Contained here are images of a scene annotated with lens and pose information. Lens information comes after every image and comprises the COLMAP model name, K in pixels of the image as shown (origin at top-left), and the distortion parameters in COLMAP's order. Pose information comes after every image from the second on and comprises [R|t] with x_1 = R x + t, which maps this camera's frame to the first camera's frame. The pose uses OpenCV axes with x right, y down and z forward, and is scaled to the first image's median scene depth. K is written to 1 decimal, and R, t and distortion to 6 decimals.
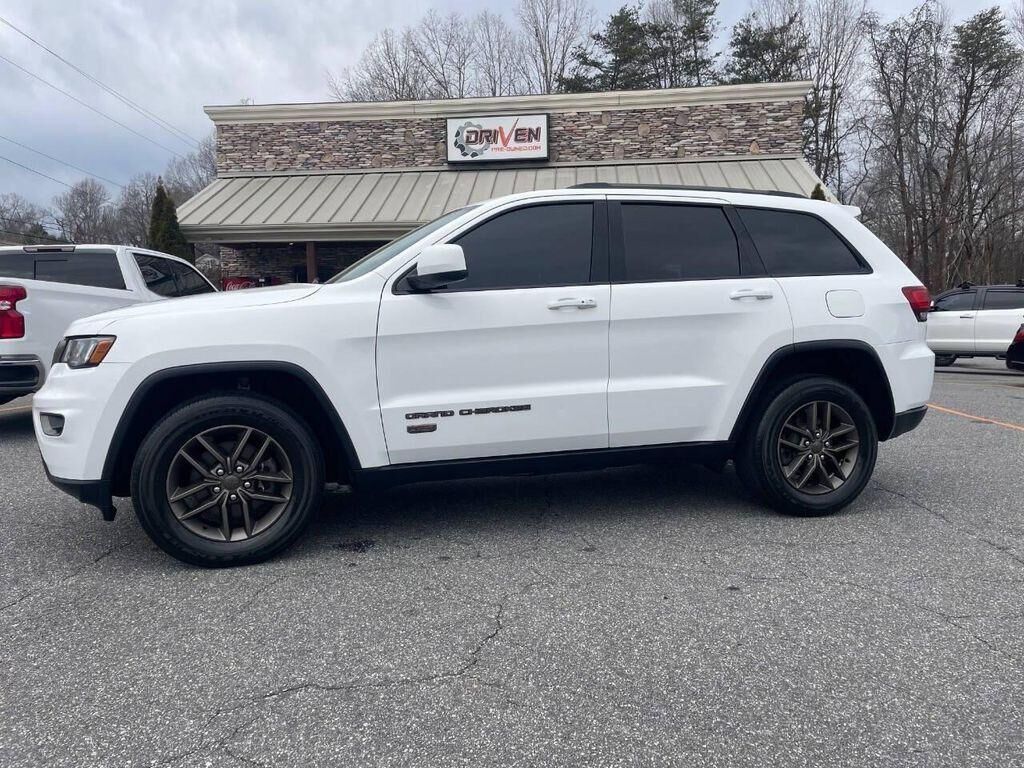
lens RADIAL K [[762.0, 0, 512.0], [0, 762.0, 384.0], [0, 0, 1]] dist [0.063798, -0.084447]
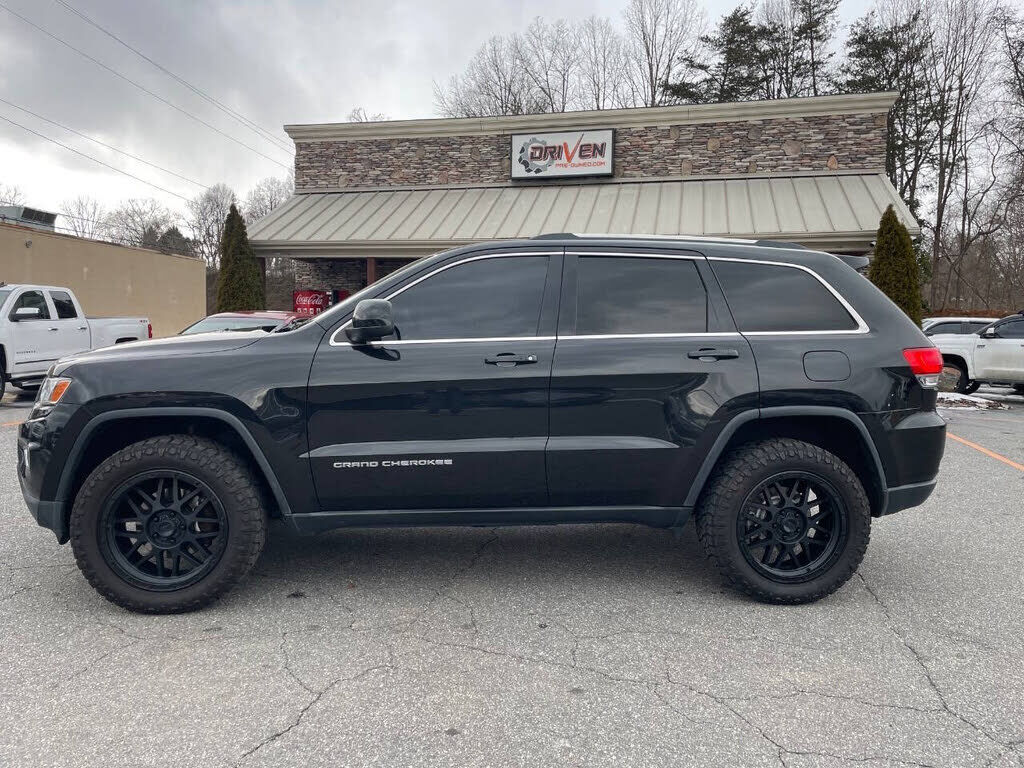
lens RADIAL K [[762.0, 0, 512.0], [0, 762.0, 384.0], [0, 0, 1]] dist [0.063798, -0.084447]
pose [[0.990057, 0.034807, -0.136292, 0.062052], [-0.035318, 0.999375, -0.001329, -0.020102], [0.136161, 0.006130, 0.990668, 0.011930]]
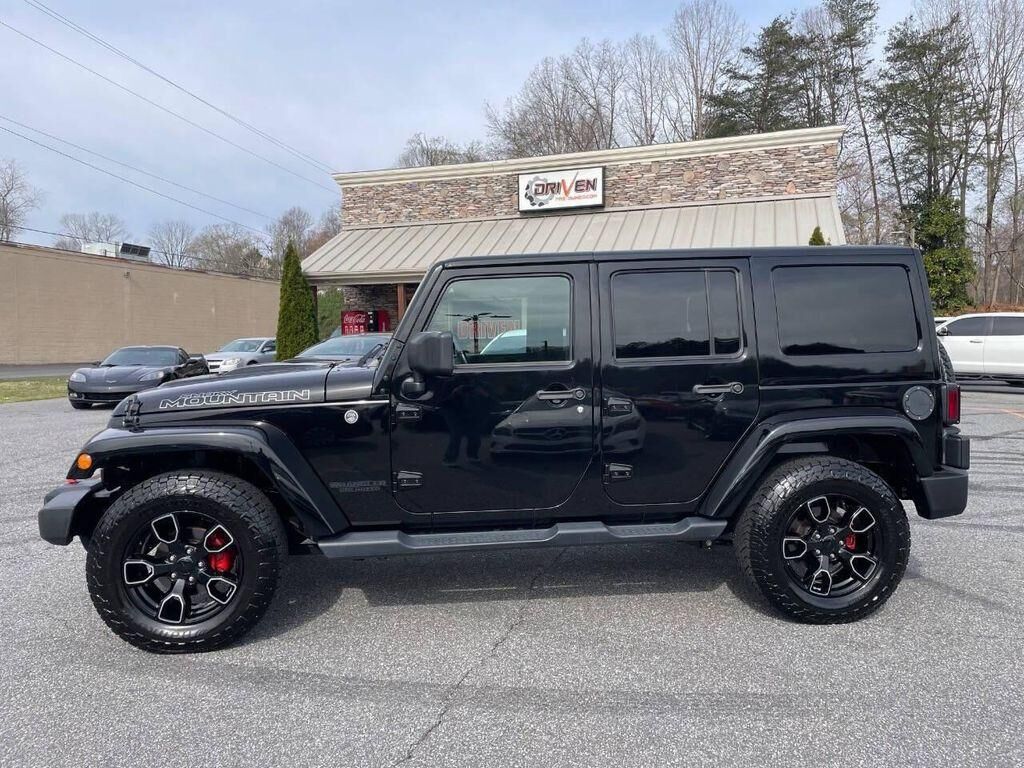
lens RADIAL K [[762.0, 0, 512.0], [0, 762.0, 384.0], [0, 0, 1]] dist [0.063798, -0.084447]
pose [[0.973348, 0.012979, -0.228967, 0.178065], [-0.015714, 0.999825, -0.010128, -0.011458], [0.228796, 0.013456, 0.973381, -0.145070]]
